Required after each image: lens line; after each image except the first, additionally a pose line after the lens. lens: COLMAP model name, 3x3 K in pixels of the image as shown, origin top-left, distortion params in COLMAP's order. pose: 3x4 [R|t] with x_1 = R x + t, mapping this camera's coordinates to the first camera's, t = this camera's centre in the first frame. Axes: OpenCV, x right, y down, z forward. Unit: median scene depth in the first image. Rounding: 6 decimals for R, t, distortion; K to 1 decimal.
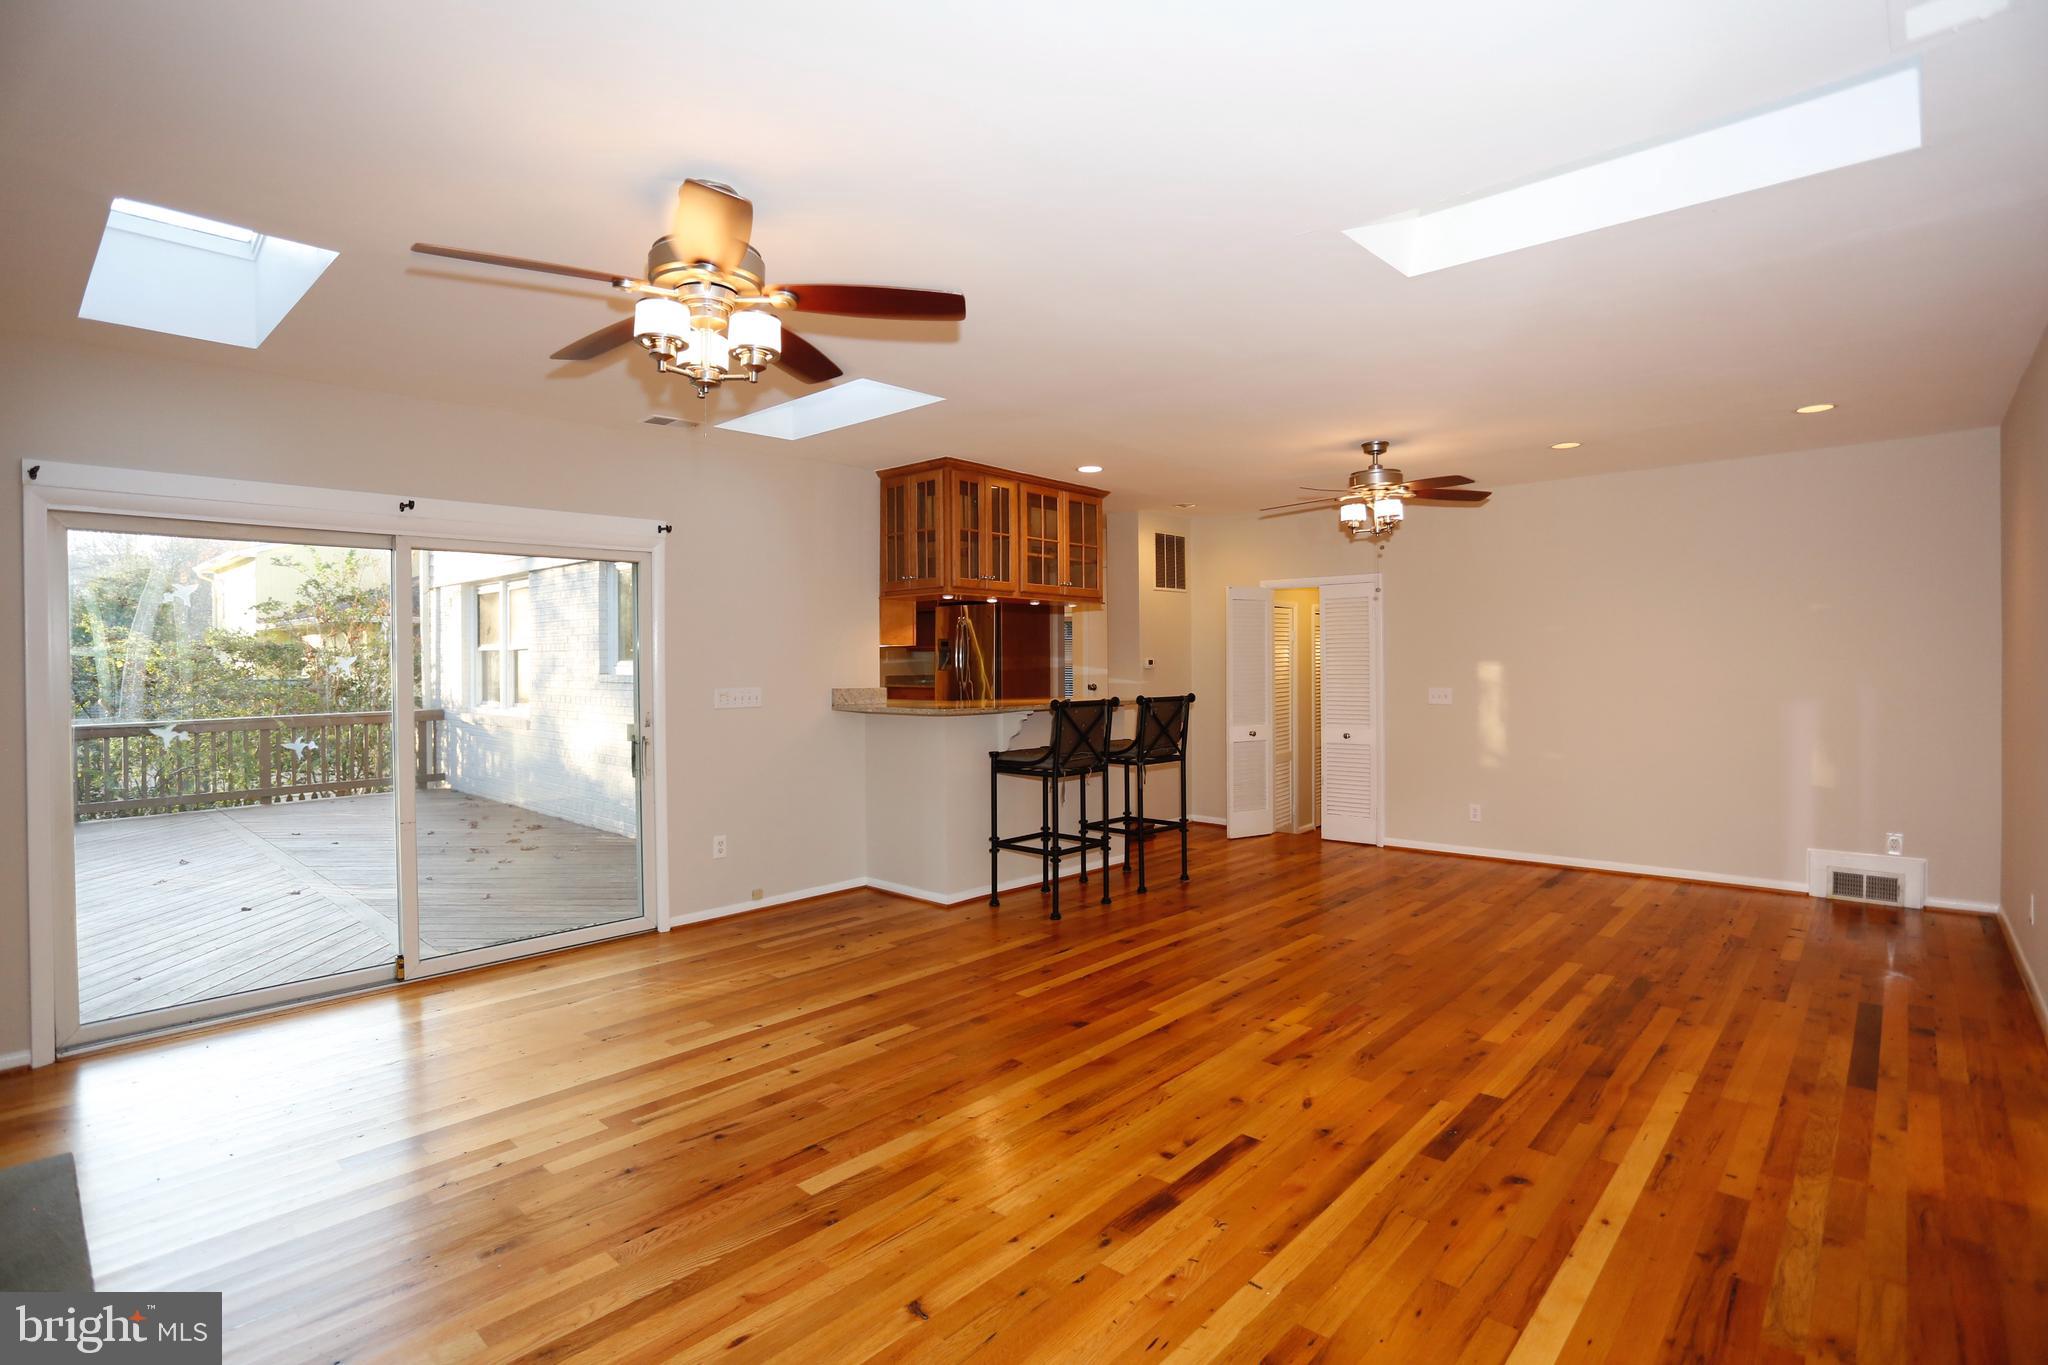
lens RADIAL K [[1002.2, 0, 1024.0], [0, 1002.2, 682.5], [0, 0, 1]] dist [-0.050098, 0.027729]
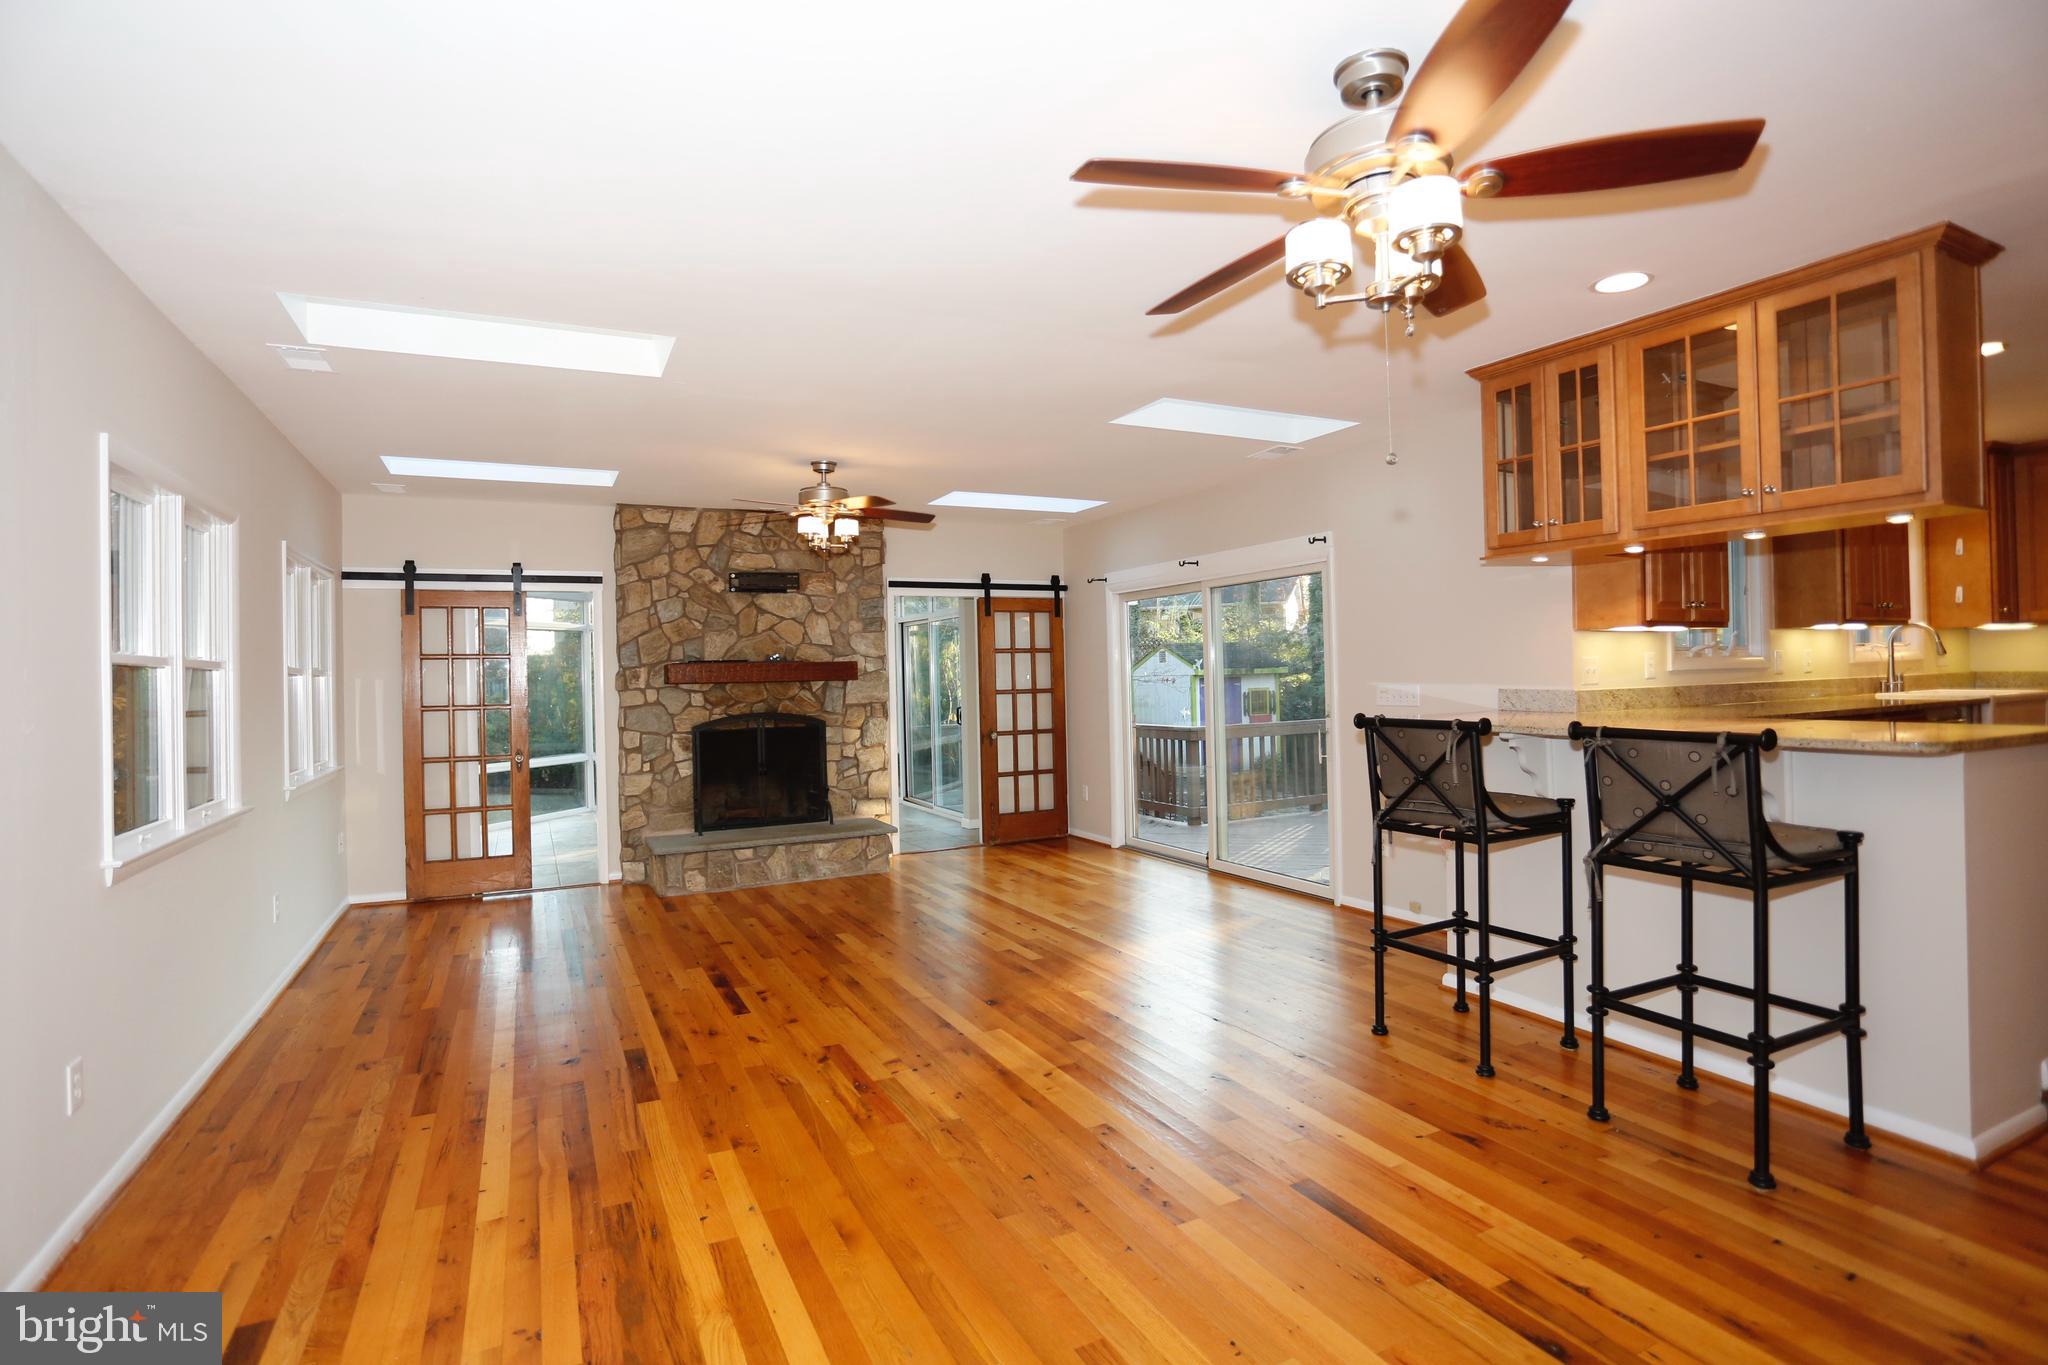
lens RADIAL K [[1002.2, 0, 1024.0], [0, 1002.2, 682.5], [0, 0, 1]] dist [-0.050098, 0.027729]
pose [[-0.368091, 0.018619, -0.929603, 1.149457], [0.009197, 0.999823, 0.016384, -0.028048], [0.929744, -0.002519, -0.368197, 1.566078]]
